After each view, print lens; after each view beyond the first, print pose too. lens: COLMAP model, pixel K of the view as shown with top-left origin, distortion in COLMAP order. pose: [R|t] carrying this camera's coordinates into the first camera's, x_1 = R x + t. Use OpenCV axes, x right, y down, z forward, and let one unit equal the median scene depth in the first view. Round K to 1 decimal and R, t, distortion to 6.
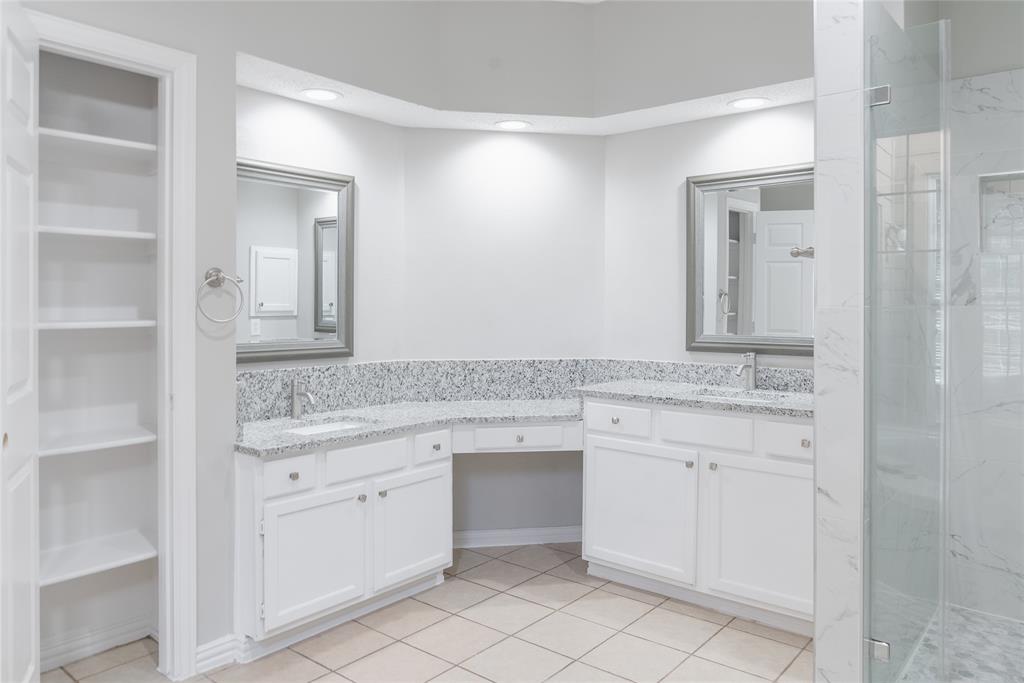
lens RADIAL K [[722.9, 0, 515.0], [0, 722.9, 321.8], [0, 0, 1]] dist [-0.003818, 0.000036]
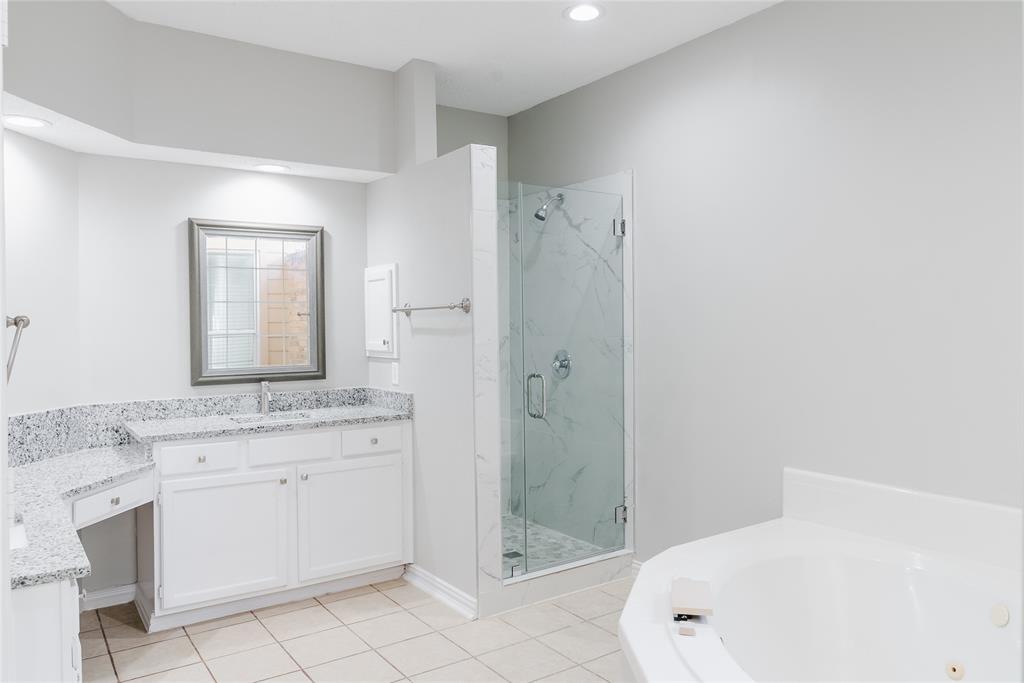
lens RADIAL K [[743.5, 0, 512.0], [0, 743.5, 341.5], [0, 0, 1]] dist [0.006420, 0.002378]
pose [[0.280551, -0.028806, 0.959407, -0.689312], [0.030881, 0.999303, 0.020974, -0.033270], [-0.959342, 0.023743, 0.281245, 0.276305]]
